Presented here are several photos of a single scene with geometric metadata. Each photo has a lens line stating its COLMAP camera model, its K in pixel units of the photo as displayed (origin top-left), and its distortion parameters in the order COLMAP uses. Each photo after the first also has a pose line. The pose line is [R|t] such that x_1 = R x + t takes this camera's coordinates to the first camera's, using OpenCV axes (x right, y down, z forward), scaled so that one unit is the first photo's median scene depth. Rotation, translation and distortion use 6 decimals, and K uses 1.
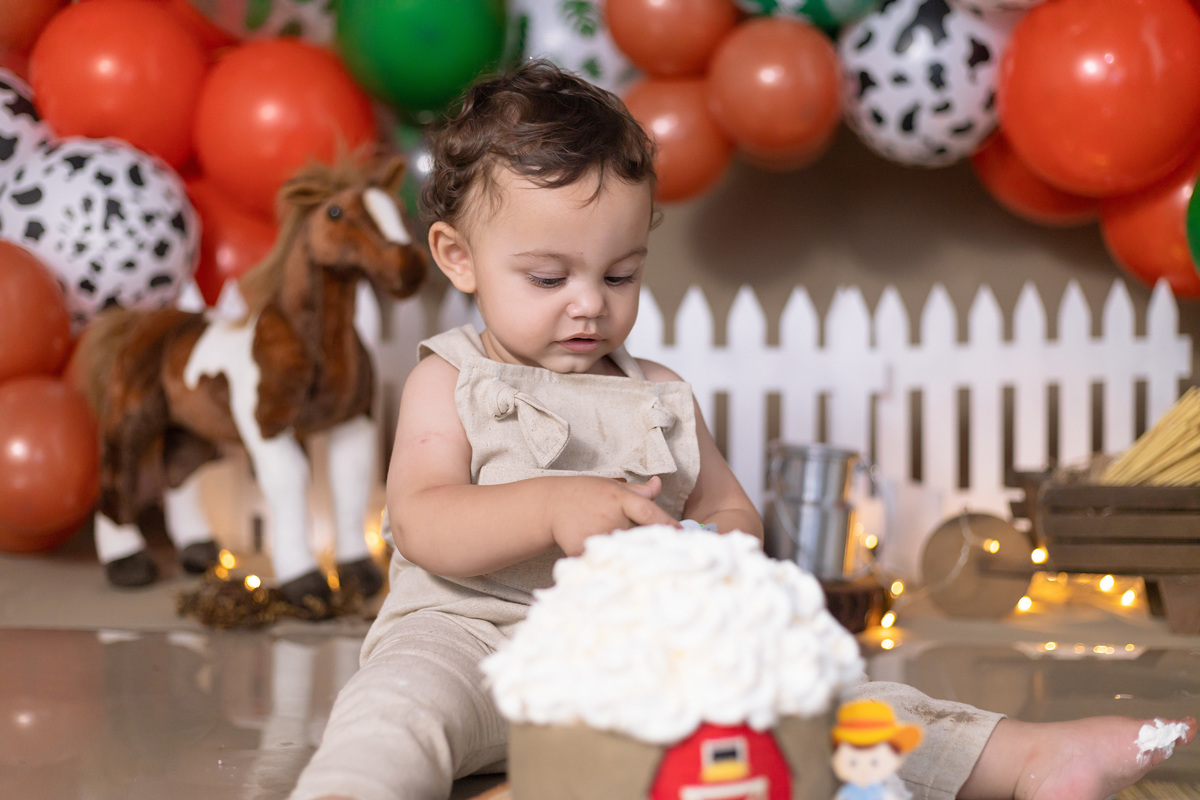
lens RADIAL K [[1742.6, 0, 690.9], [0, 1742.6, 383.2], [0, 0, 1]] dist [-0.032145, -0.000682]
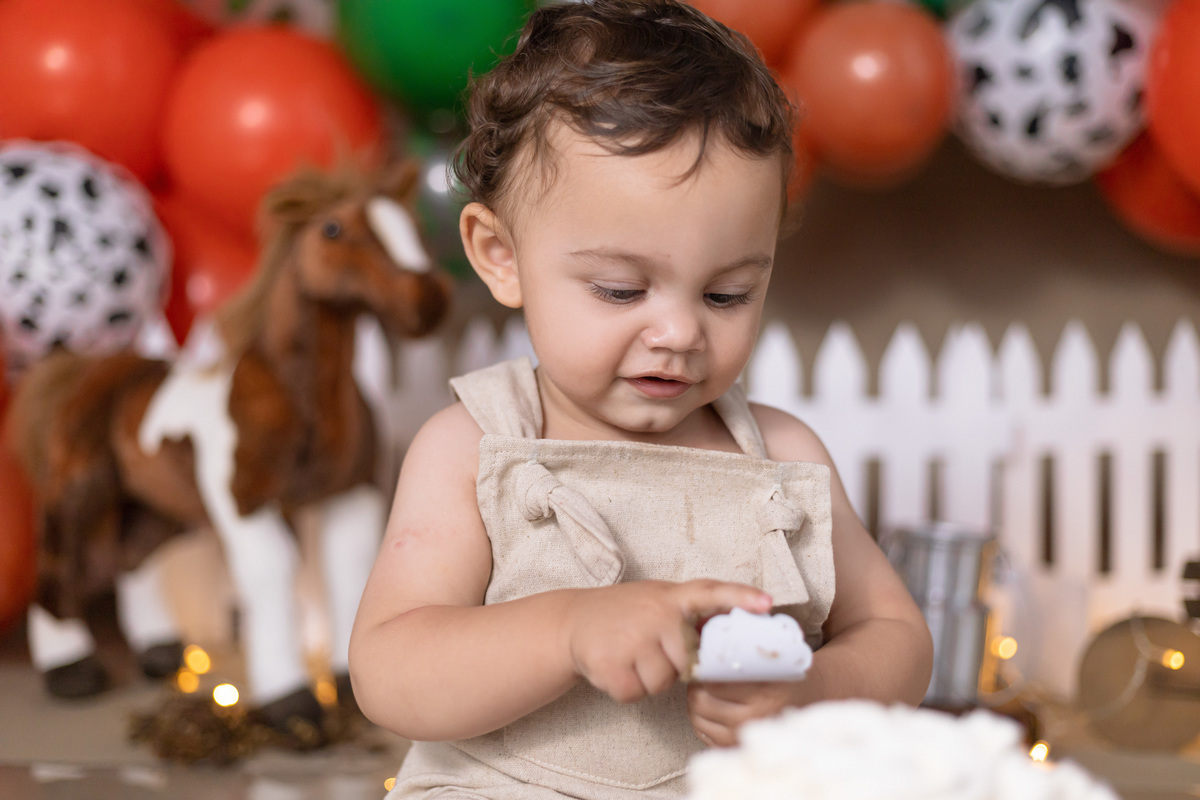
lens RADIAL K [[1766.5, 0, 731.9], [0, 1766.5, 403.0], [0, 0, 1]] dist [0.037568, 0.049291]
pose [[0.999968, -0.000089, 0.008022, -0.026940], [0.000190, 0.999921, -0.012605, -0.009086], [-0.008020, 0.012606, 0.999888, 0.180374]]
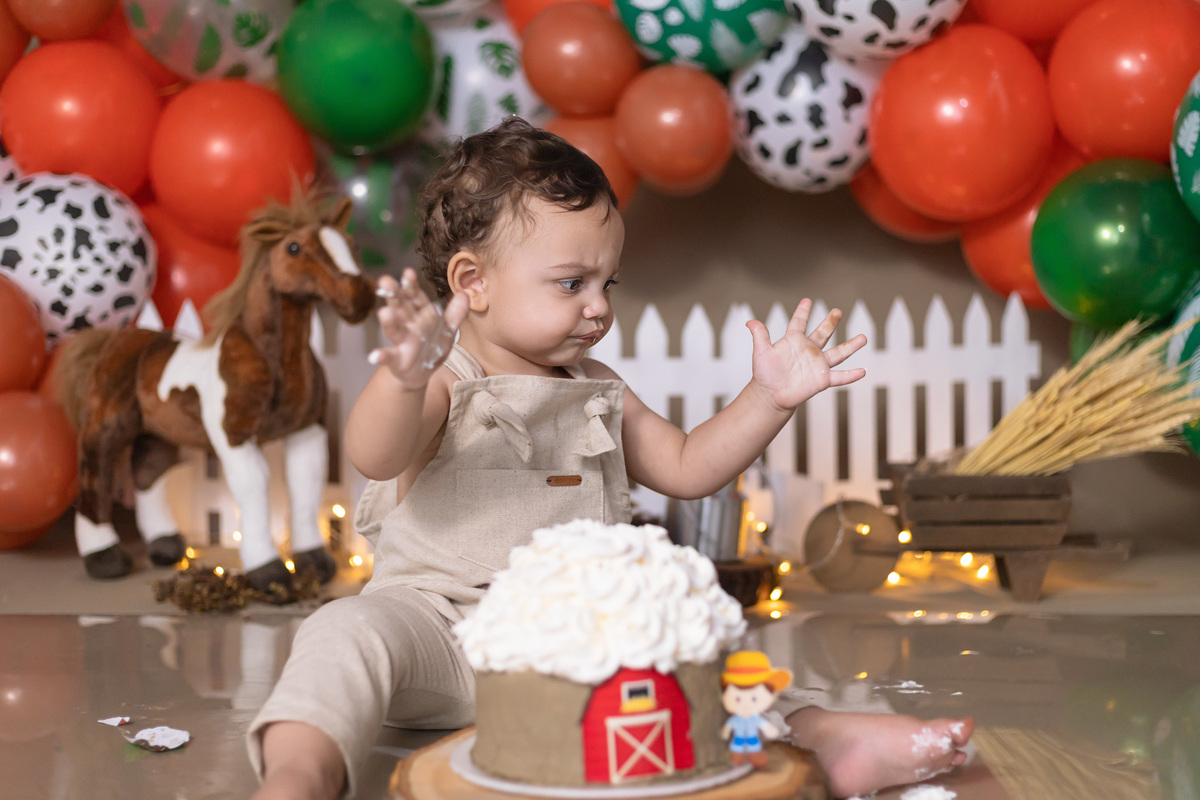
lens RADIAL K [[1754.1, 0, 665.8], [0, 1754.1, 346.6], [0, 0, 1]] dist [-0.019887, 0.068498]
pose [[0.999141, -0.012029, 0.039647, -0.004486], [0.012477, 0.999861, -0.011063, -0.015401], [-0.039509, 0.011548, 0.999152, -0.151239]]
